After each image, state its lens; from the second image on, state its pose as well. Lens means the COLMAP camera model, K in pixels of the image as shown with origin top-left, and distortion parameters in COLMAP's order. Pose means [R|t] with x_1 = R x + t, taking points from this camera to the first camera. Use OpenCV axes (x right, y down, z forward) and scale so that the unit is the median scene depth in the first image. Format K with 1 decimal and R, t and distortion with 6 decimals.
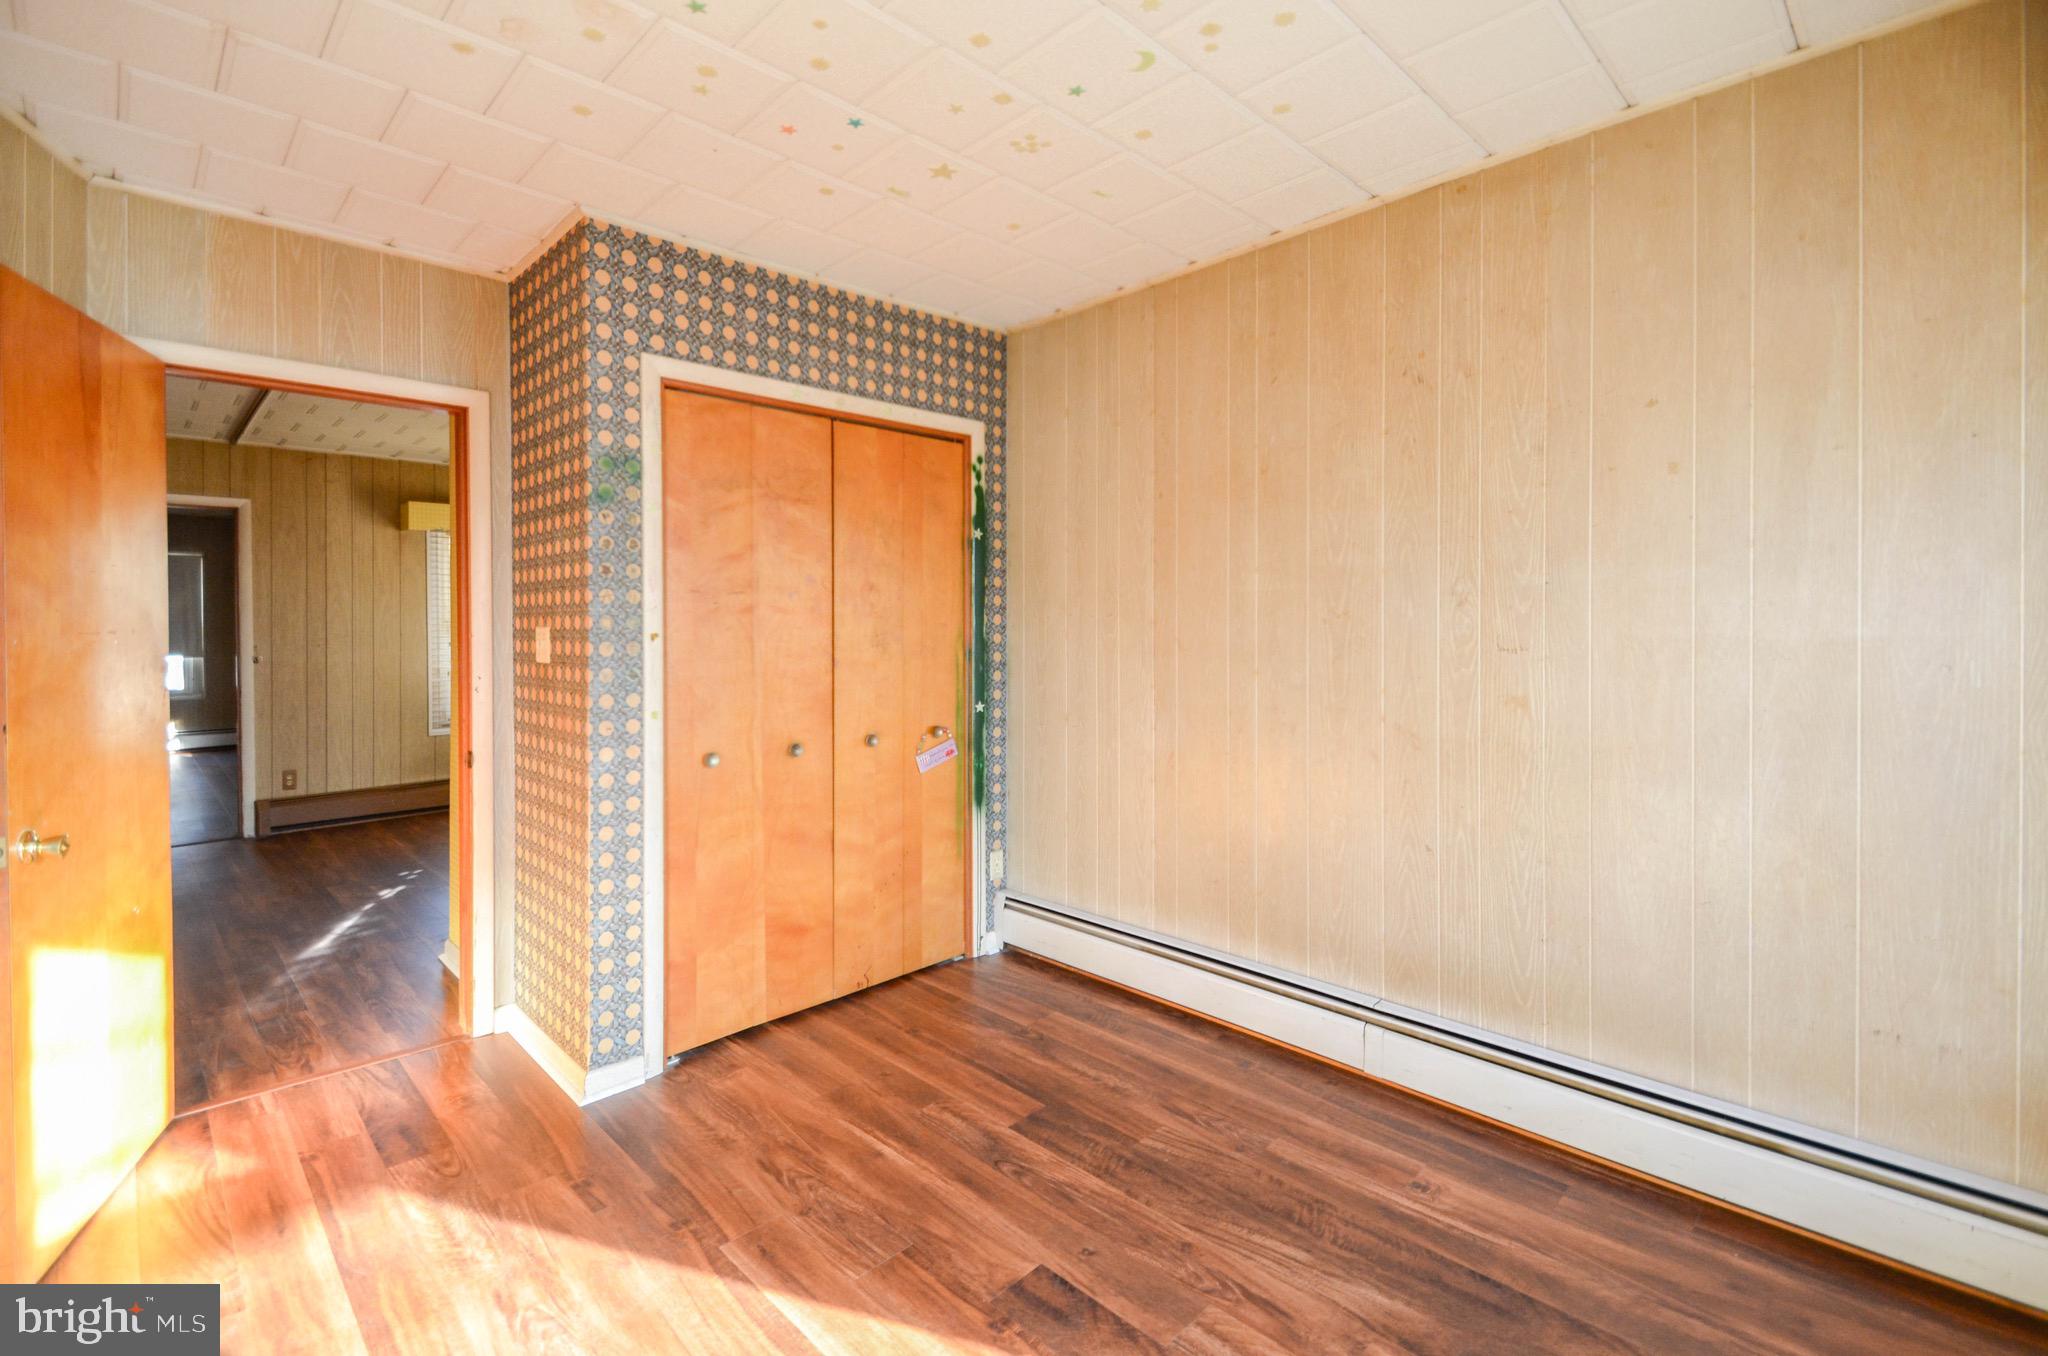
lens RADIAL K [[936.5, 0, 1018.6], [0, 936.5, 639.3], [0, 0, 1]] dist [-0.002409, -0.001367]
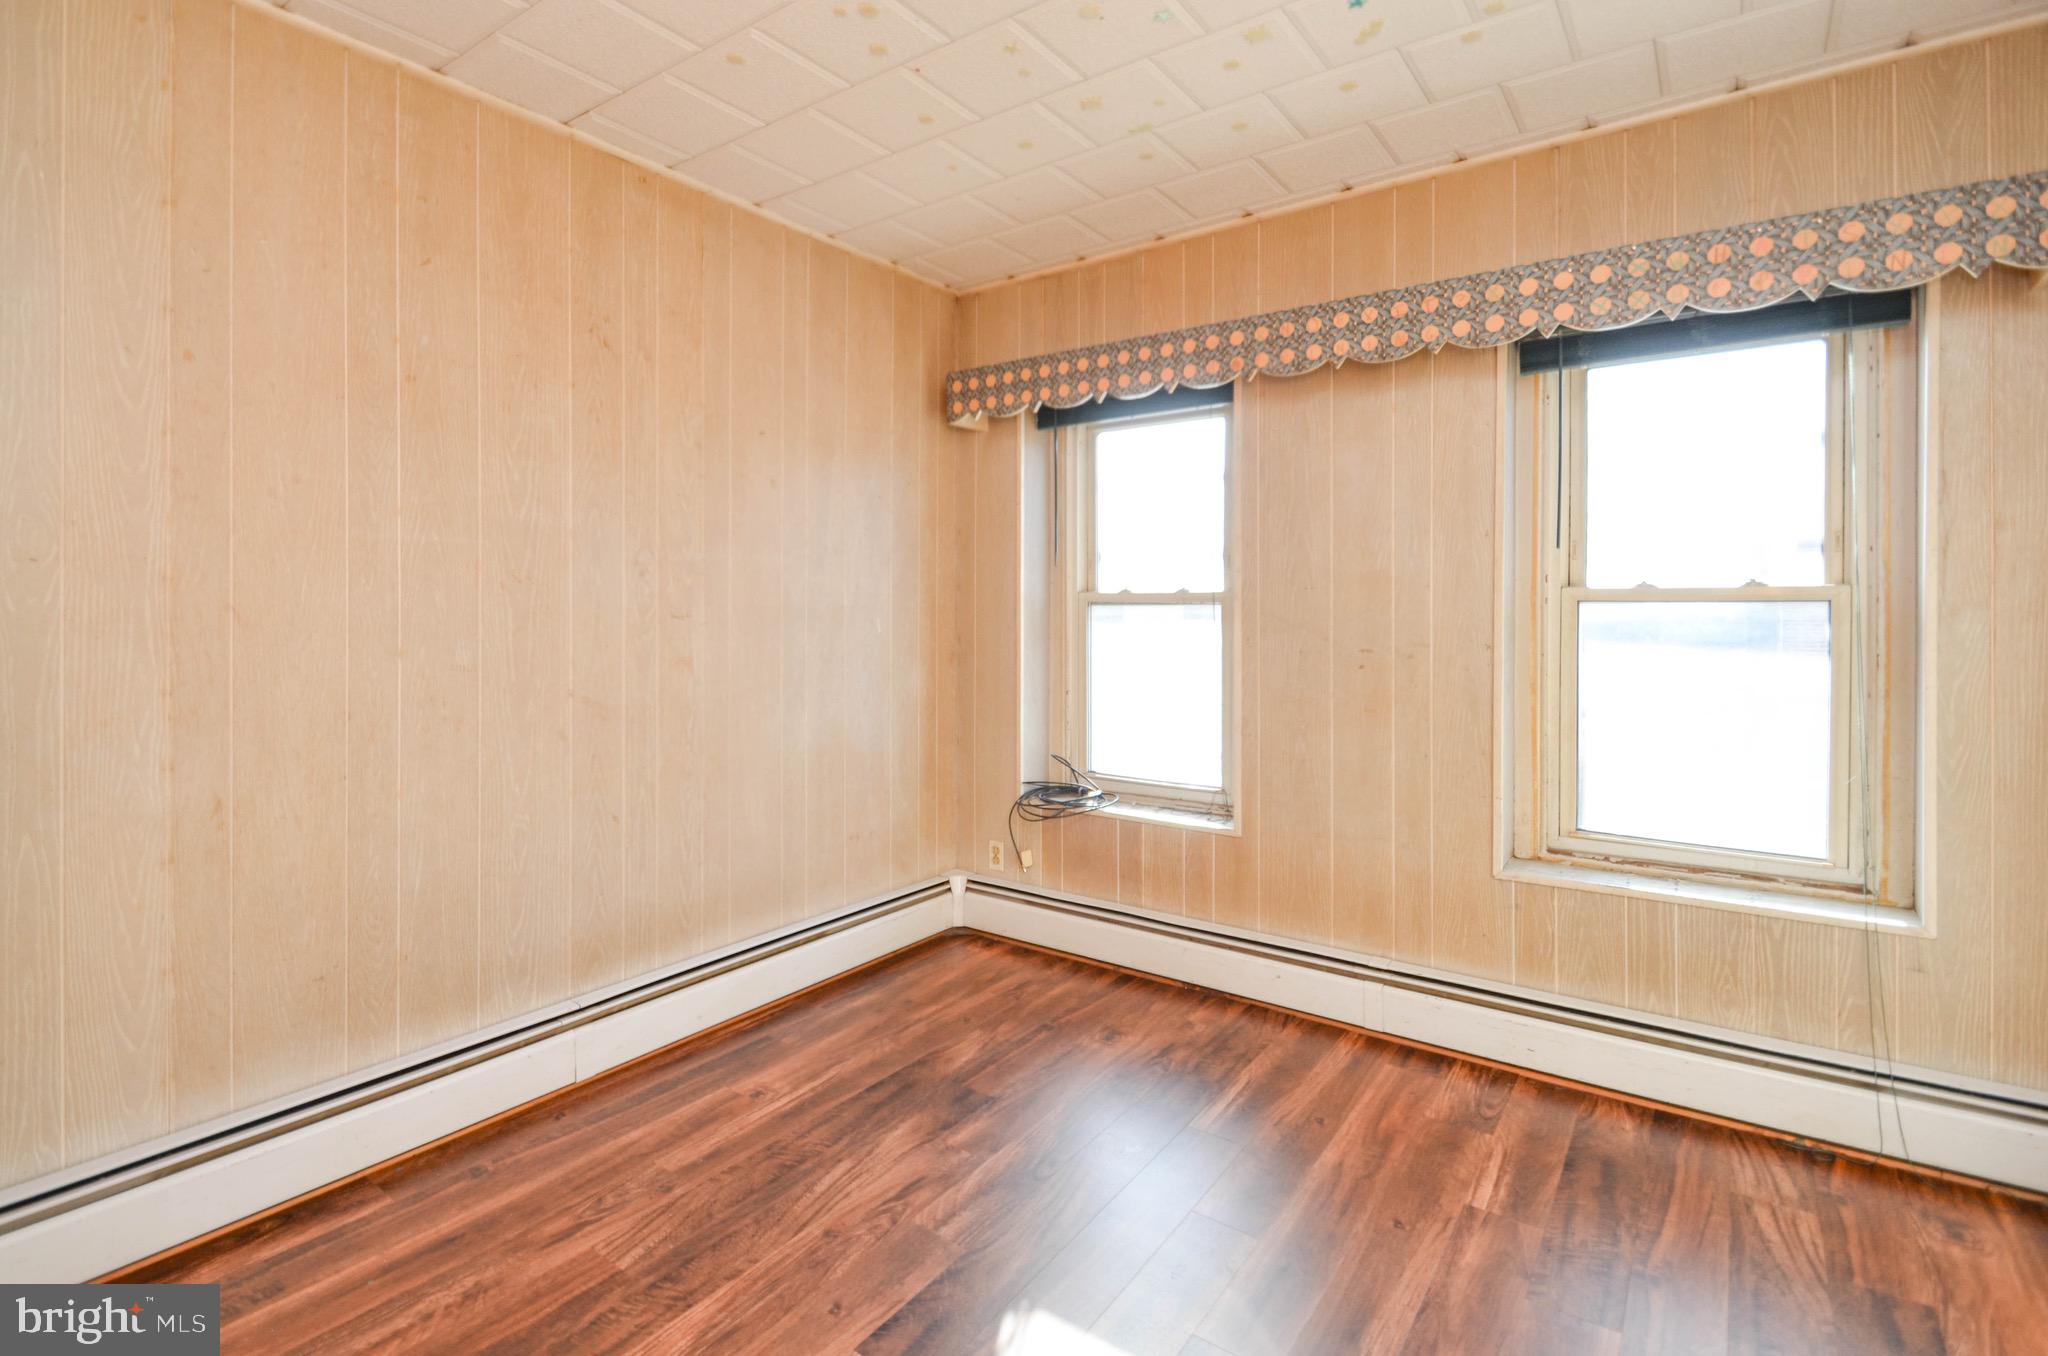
lens RADIAL K [[932.3, 0, 1024.3], [0, 932.3, 617.6], [0, 0, 1]] dist [-0.001804, -0.000985]
pose [[-0.178545, -0.003952, 0.983924, -0.677082], [0.012220, 0.999906, 0.006234, 0.010709], [-0.983856, 0.013136, -0.178480, 0.821964]]
